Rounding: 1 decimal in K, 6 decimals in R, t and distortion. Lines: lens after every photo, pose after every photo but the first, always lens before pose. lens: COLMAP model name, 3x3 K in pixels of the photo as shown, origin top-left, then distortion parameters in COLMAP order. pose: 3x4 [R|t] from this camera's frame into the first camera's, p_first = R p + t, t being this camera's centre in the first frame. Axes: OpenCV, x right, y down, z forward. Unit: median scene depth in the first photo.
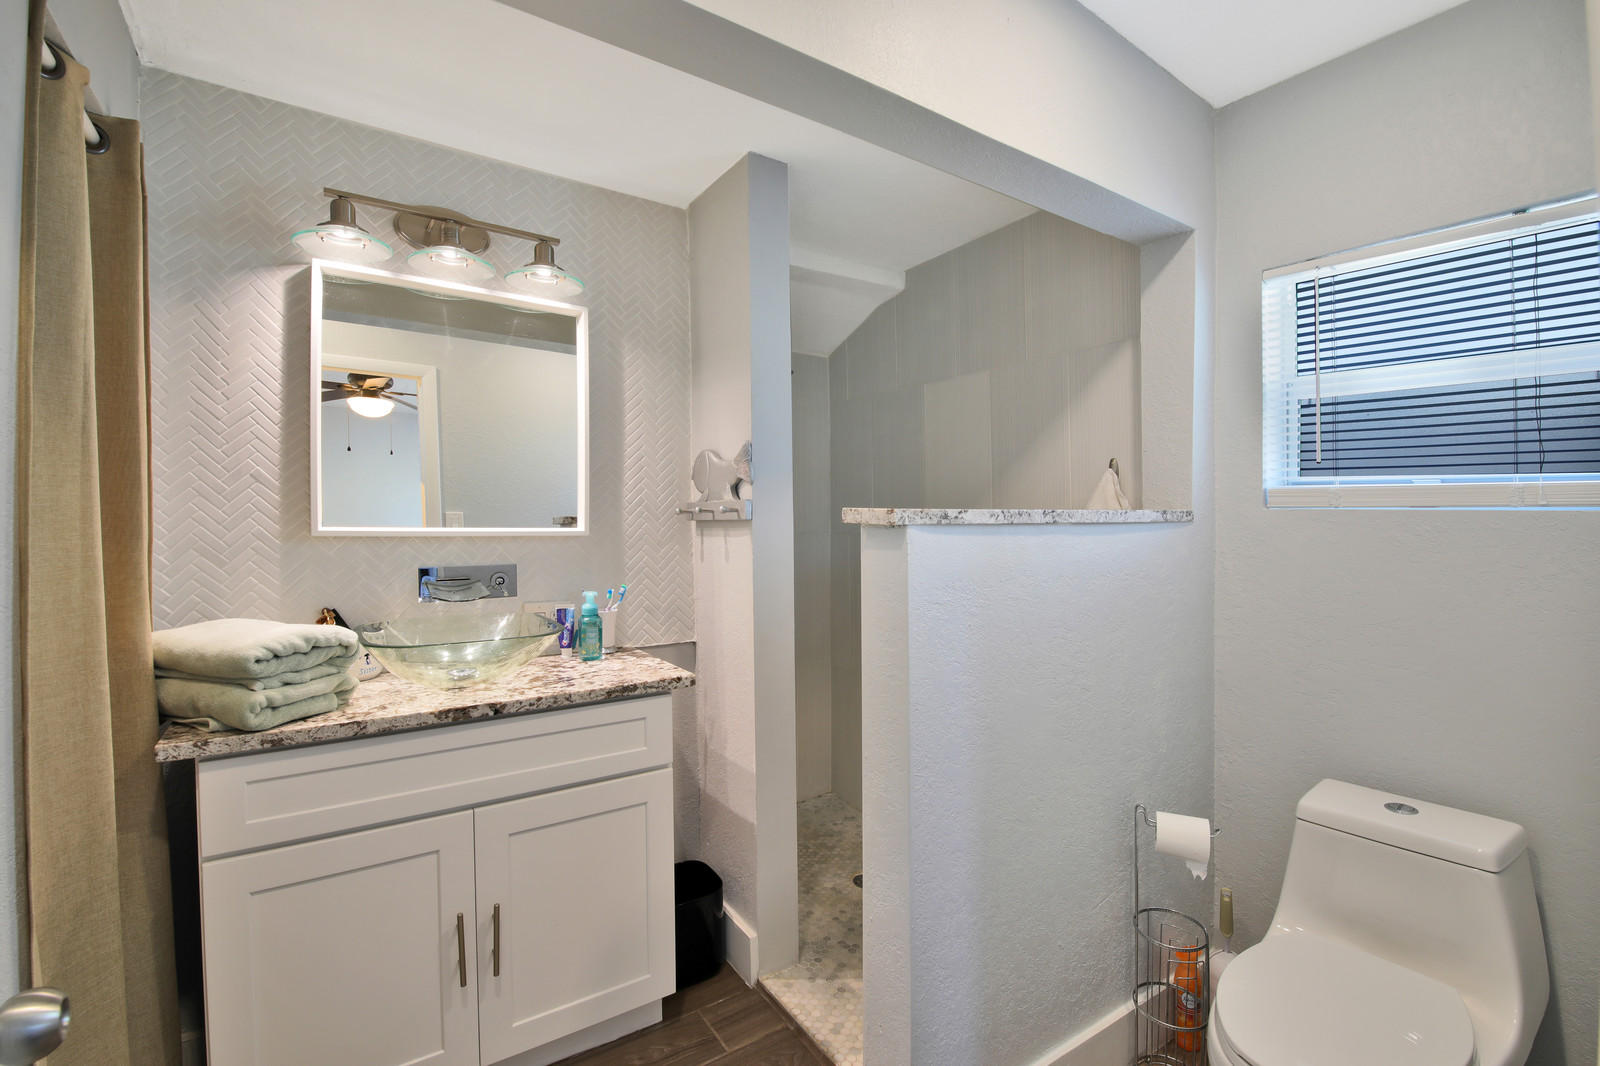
lens RADIAL K [[708.4, 0, 799.0], [0, 708.4, 525.8], [0, 0, 1]] dist [-0.000798, -0.007335]
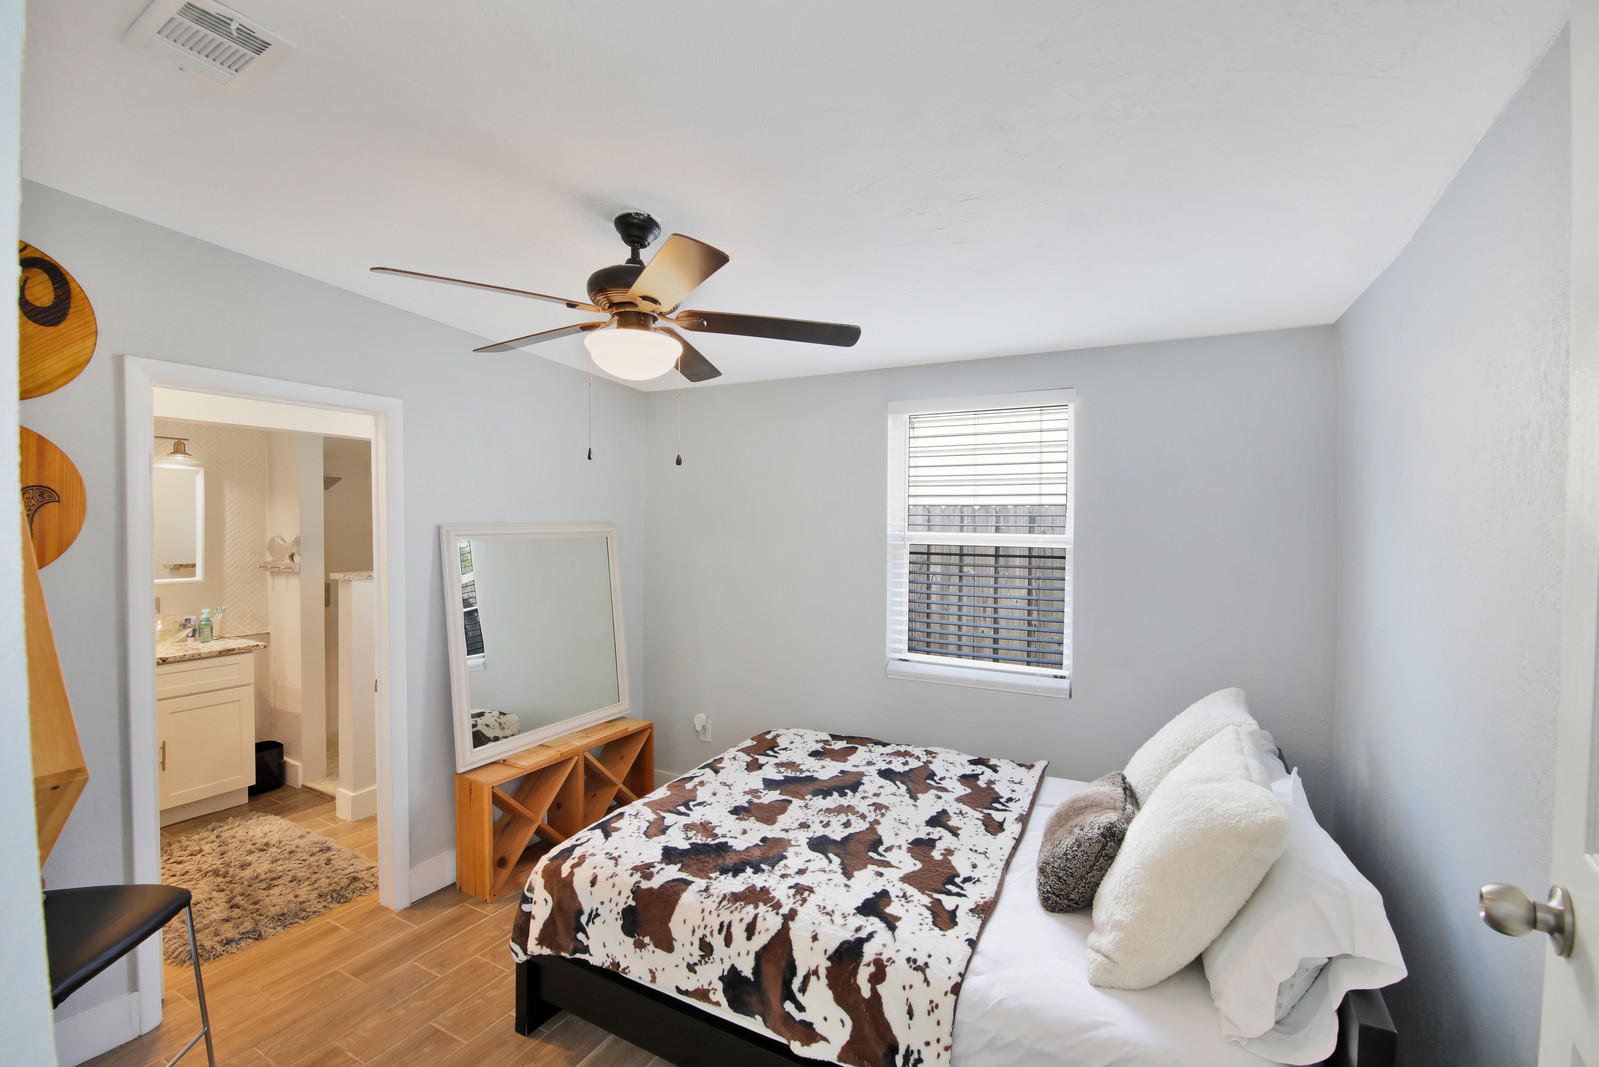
lens RADIAL K [[708.0, 0, 798.5], [0, 708.0, 526.3], [0, 0, 1]] dist [-0.000798, -0.007335]
pose [[0.890437, 0.002429, 0.455101, 0.301886], [-0.000192, 0.999988, -0.004961, -0.135978], [-0.455107, 0.004330, 0.890426, -1.581926]]
